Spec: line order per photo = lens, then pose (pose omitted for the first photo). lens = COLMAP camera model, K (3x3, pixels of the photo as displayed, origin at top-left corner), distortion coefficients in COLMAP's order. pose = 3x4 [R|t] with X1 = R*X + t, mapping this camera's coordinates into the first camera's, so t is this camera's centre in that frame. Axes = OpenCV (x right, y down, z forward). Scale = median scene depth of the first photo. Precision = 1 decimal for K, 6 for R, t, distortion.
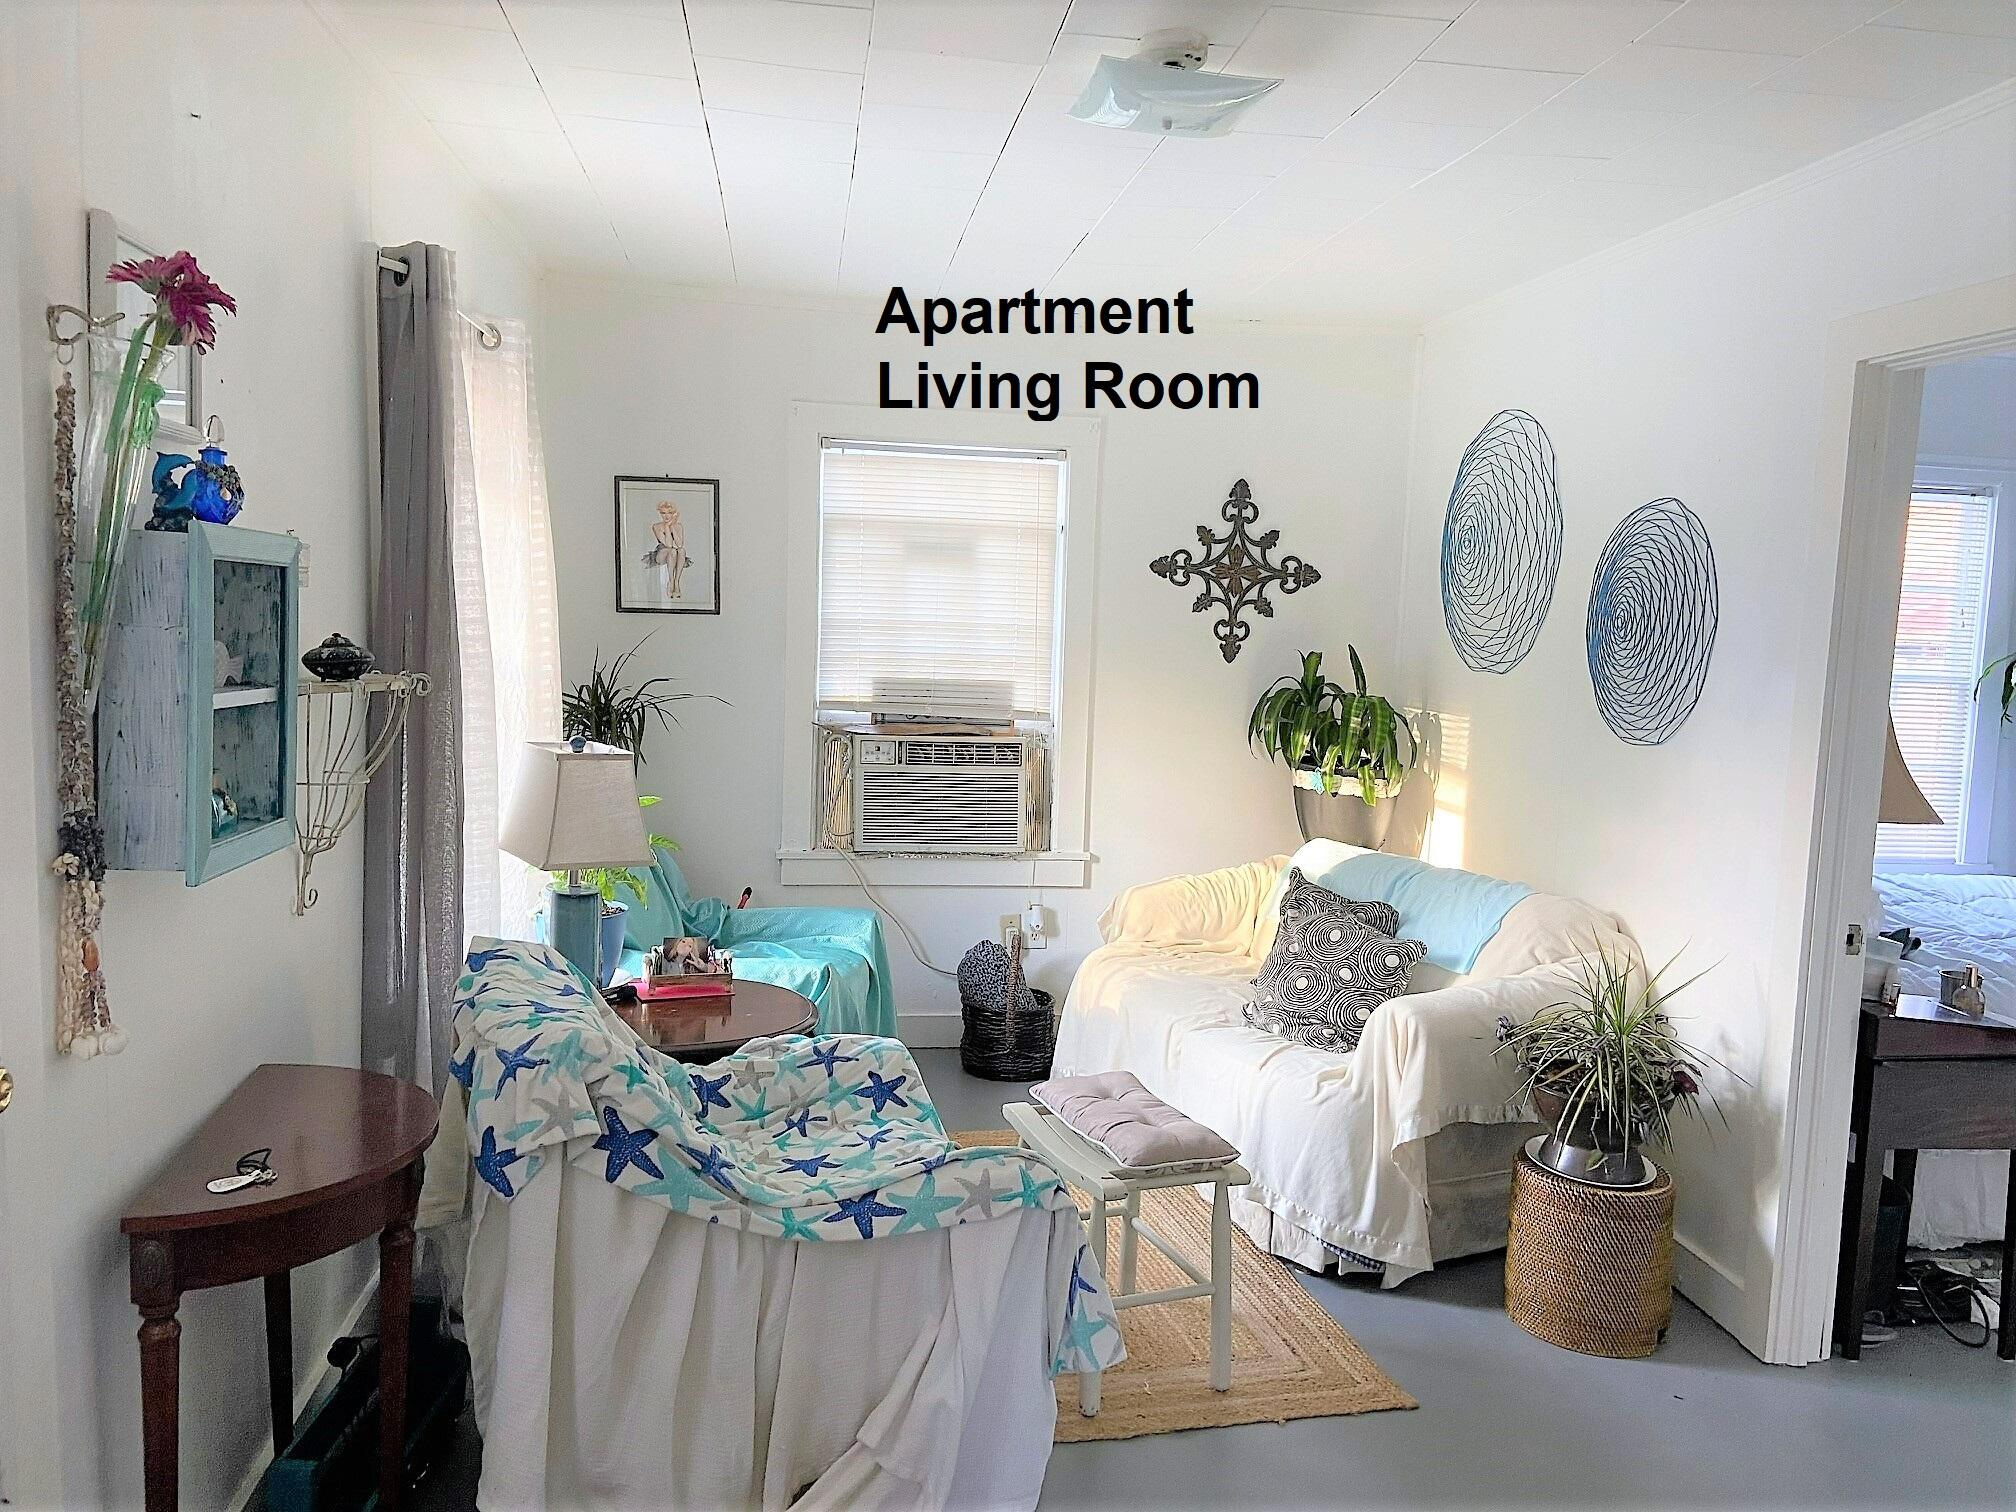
lens RADIAL K [[1532.6, 0, 980.3], [0, 1532.6, 703.3], [0, 0, 1]] dist [0.114447, -0.137482]
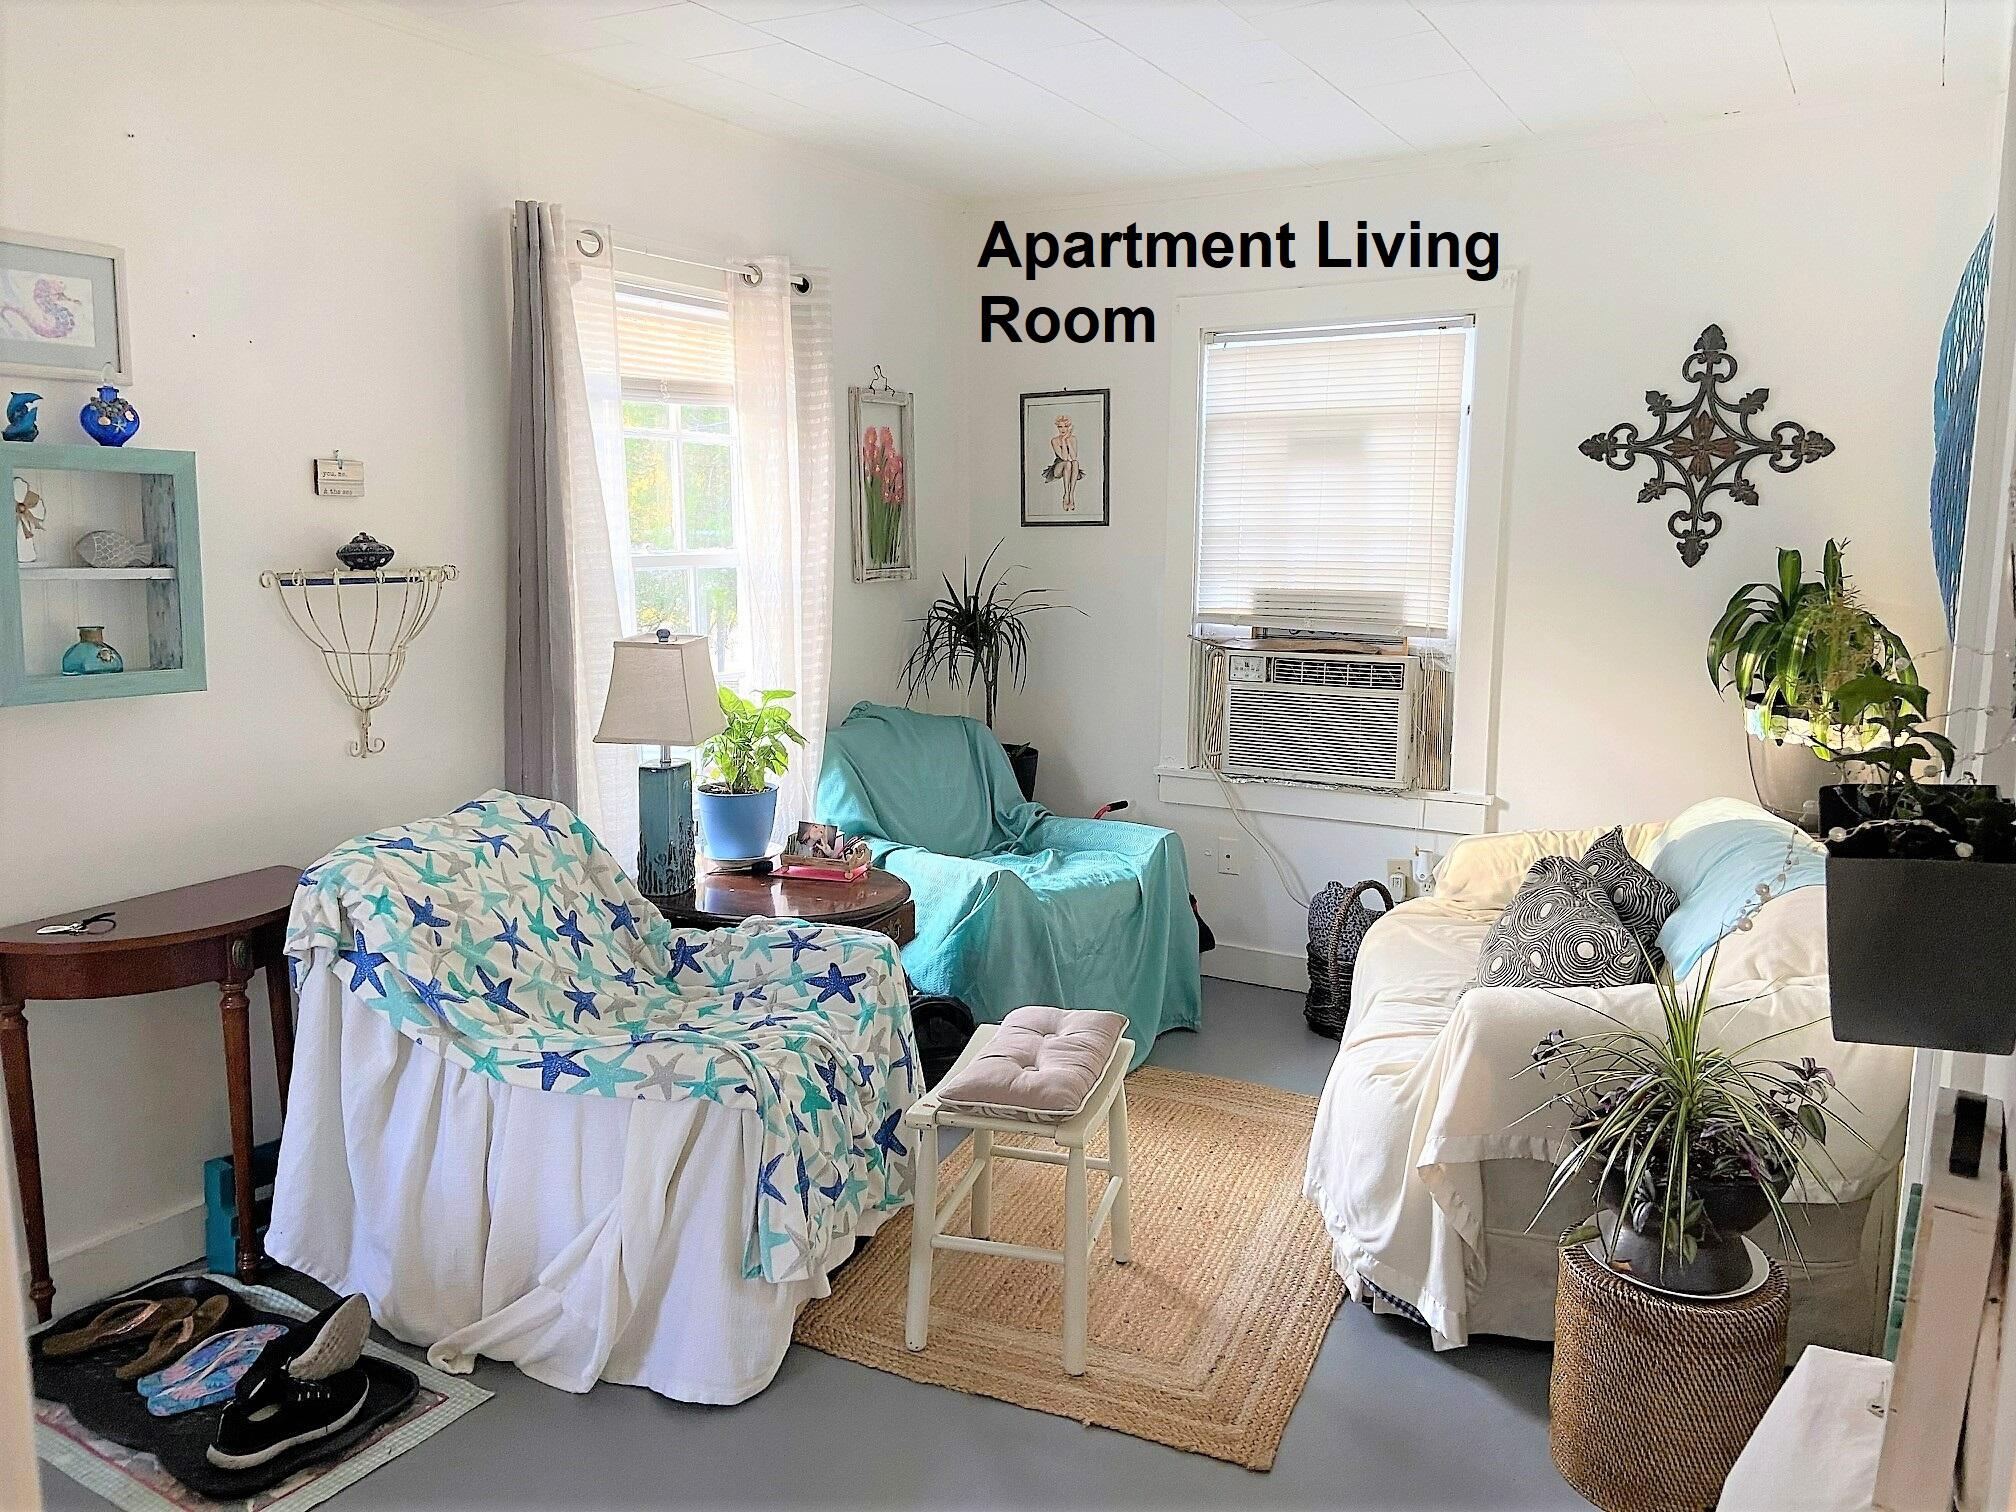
lens RADIAL K [[1532.6, 0, 1030.4], [0, 1532.6, 700.2], [0, 0, 1]] dist [0.114447, -0.137482]
pose [[0.777814, 0.040985, -0.627157, 0.404454], [-0.017937, 0.998913, 0.043034, 0.012894], [0.628239, -0.022223, 0.777703, 0.185914]]
